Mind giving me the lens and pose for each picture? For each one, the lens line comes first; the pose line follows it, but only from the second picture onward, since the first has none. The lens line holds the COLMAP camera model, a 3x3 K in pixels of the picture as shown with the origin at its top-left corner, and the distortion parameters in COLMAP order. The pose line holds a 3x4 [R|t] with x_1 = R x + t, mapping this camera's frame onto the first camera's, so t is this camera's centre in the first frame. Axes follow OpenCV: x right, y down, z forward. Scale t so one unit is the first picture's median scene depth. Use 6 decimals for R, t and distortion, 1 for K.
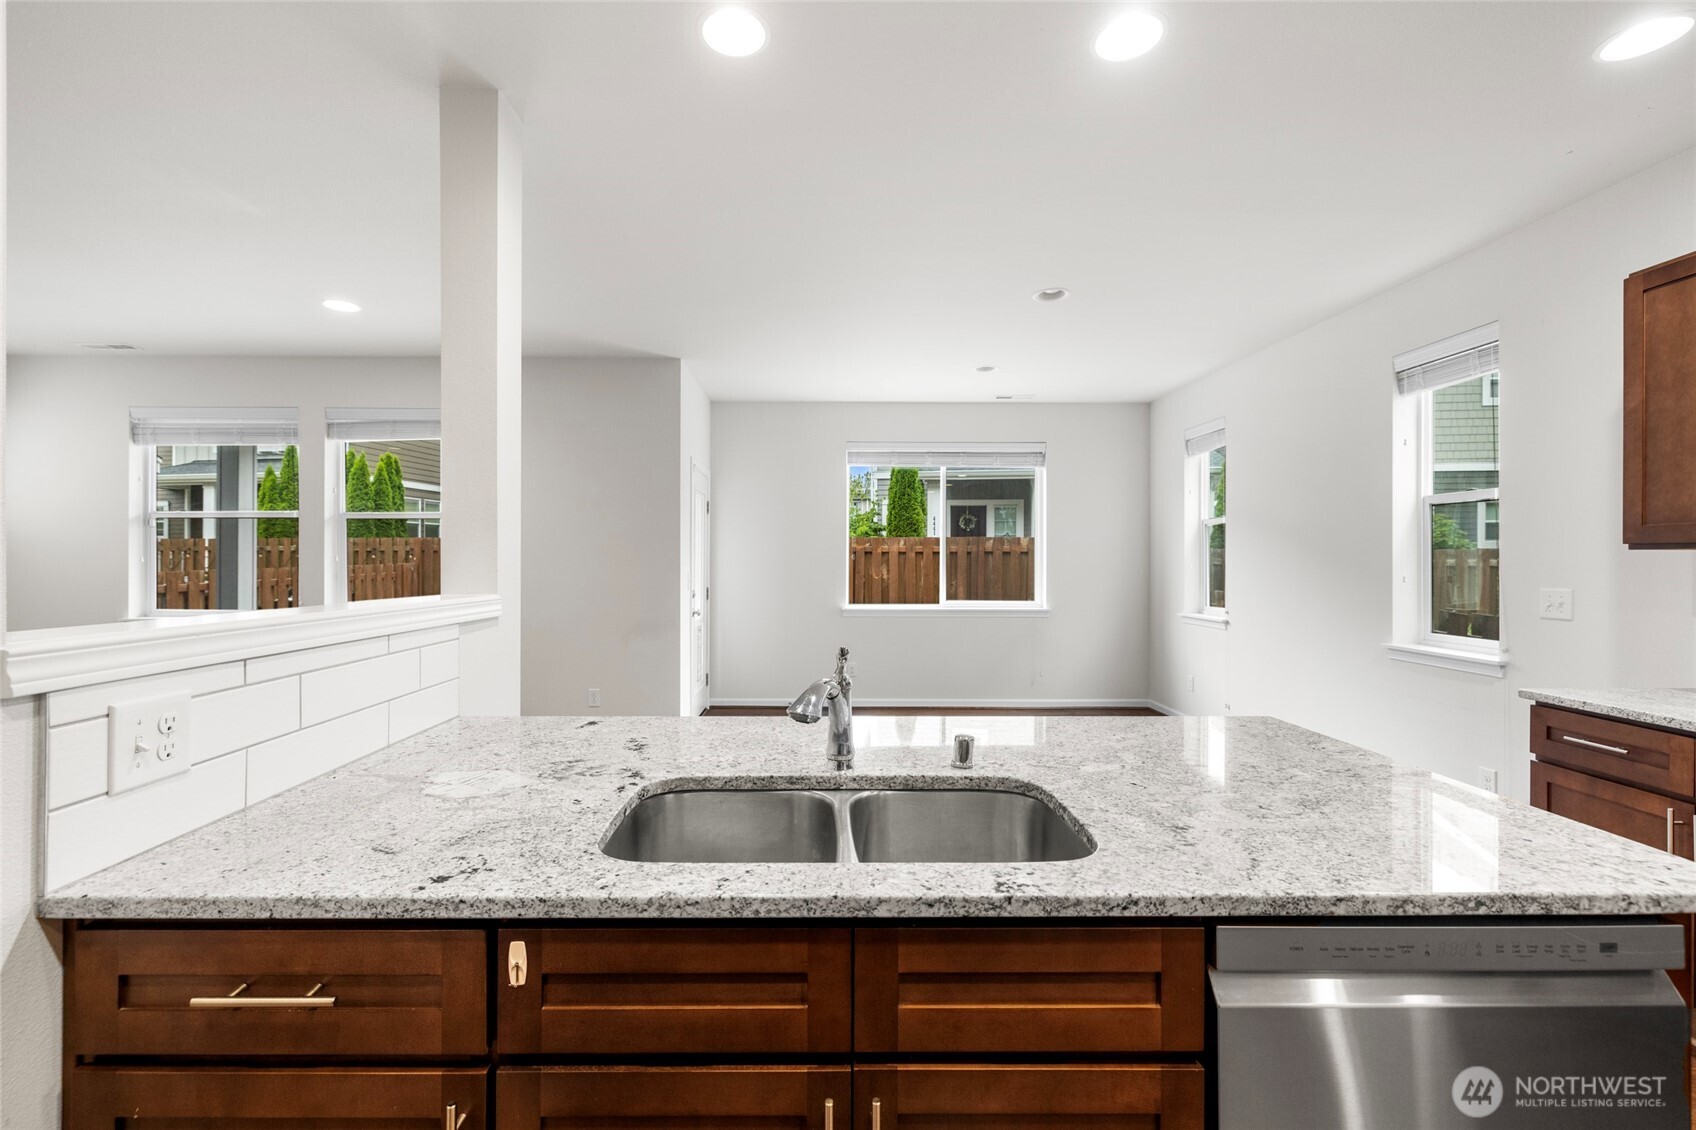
lens RADIAL K [[720.9, 0, 822.5], [0, 720.9, 561.2], [0, 0, 1]] dist [-0.000679, 0.000017]
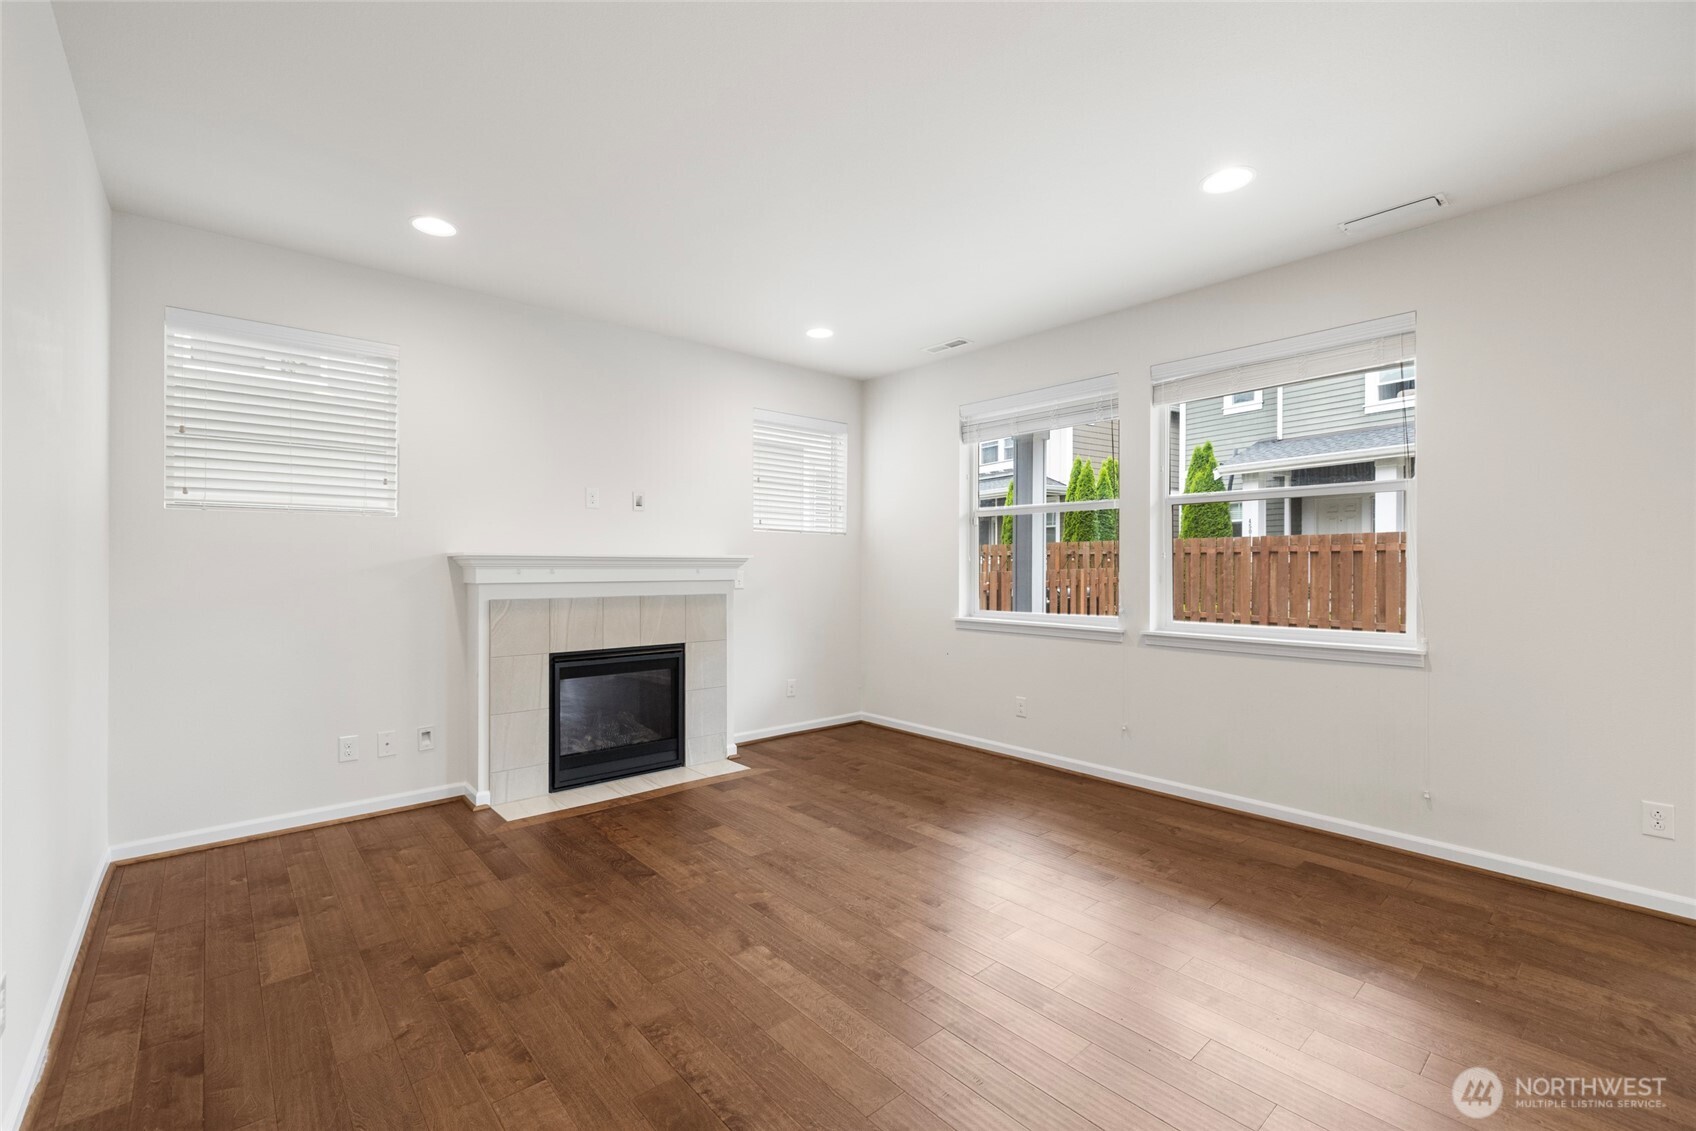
lens RADIAL K [[722.4, 0, 840.2], [0, 722.4, 567.2], [0, 0, 1]] dist [-0.000402, -0.000117]
pose [[0.650998, 0.001152, -0.759079, -0.701392], [-0.001521, 0.999999, 0.000214, 0.021192], [0.759078, 0.001015, 0.650999, 0.503204]]
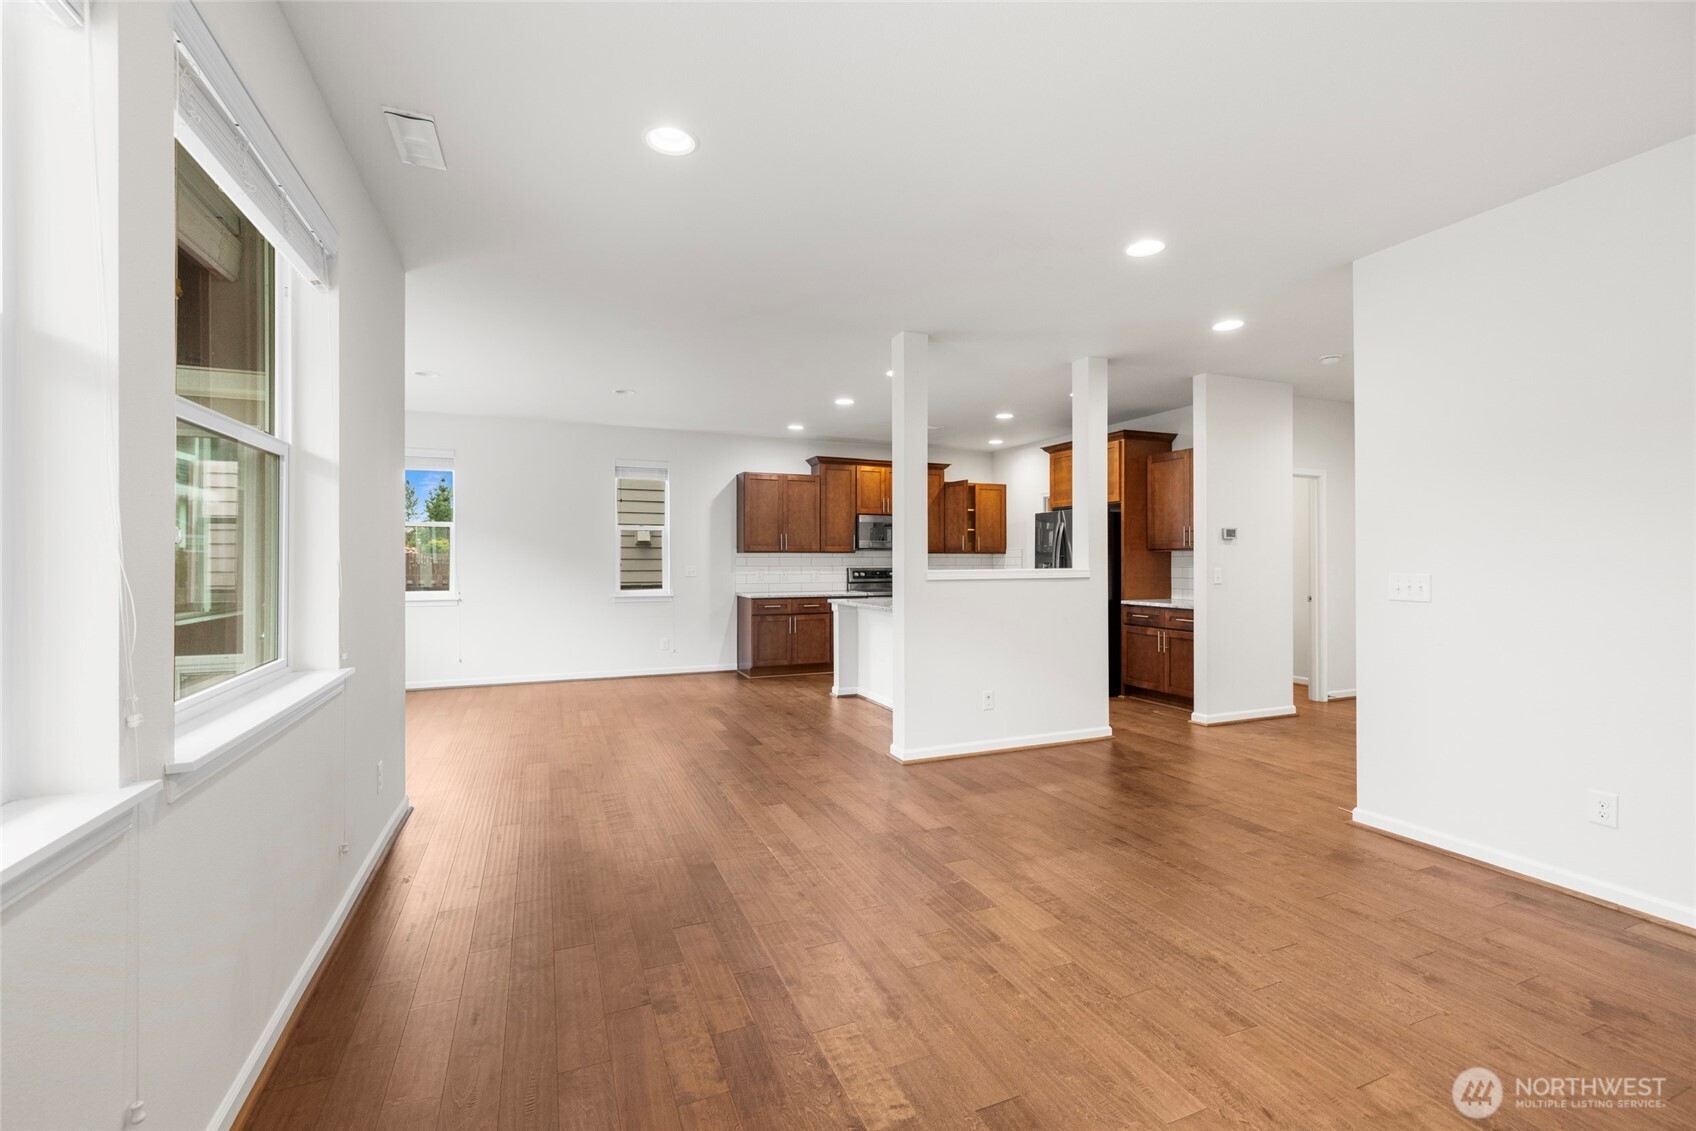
lens RADIAL K [[719.4, 0, 845.5], [0, 719.4, 563.3], [0, 0, 1]] dist [0.000161, 0.000071]
pose [[-0.382486, -0.006421, 0.923939, -2.349653], [-0.000213, 0.999976, 0.006861, 0.010746], [-0.923961, 0.002427, -0.382478, 1.989717]]
